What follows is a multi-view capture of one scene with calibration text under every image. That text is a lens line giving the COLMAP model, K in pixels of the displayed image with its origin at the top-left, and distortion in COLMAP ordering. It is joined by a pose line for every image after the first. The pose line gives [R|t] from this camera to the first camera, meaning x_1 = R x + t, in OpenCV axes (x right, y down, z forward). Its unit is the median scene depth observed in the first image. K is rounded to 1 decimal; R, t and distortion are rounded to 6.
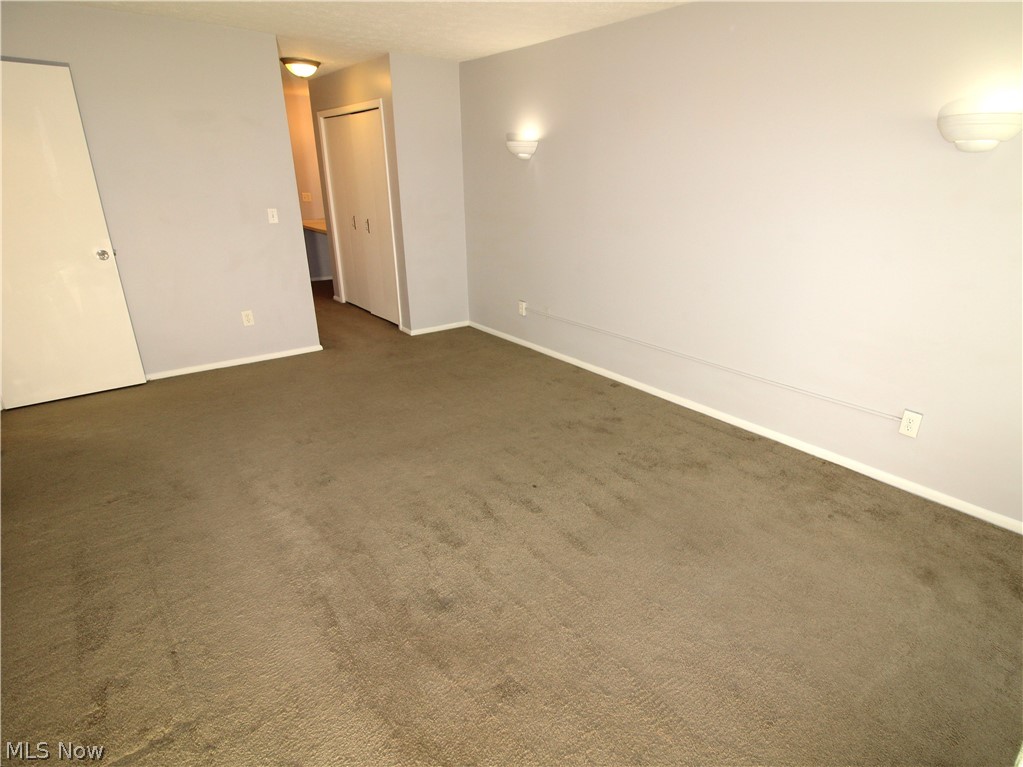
lens RADIAL K [[516.2, 0, 527.1], [0, 516.2, 394.7], [0, 0, 1]] dist [-0.005282, -0.013756]
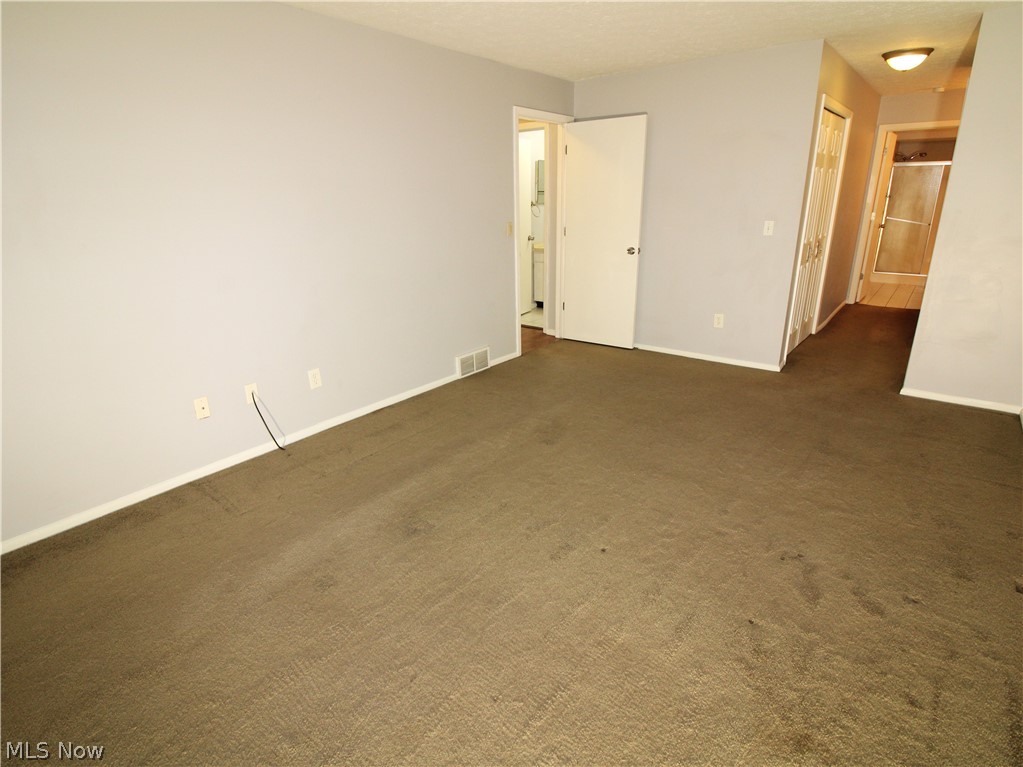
lens RADIAL K [[516.2, 0, 527.1], [0, 516.2, 394.7], [0, 0, 1]] dist [-0.005282, -0.013756]
pose [[0.215332, 0.326208, -0.920446, 0.463605], [-0.342186, 0.908002, 0.241746, -0.145356], [0.914626, 0.262908, 0.307145, 0.373849]]
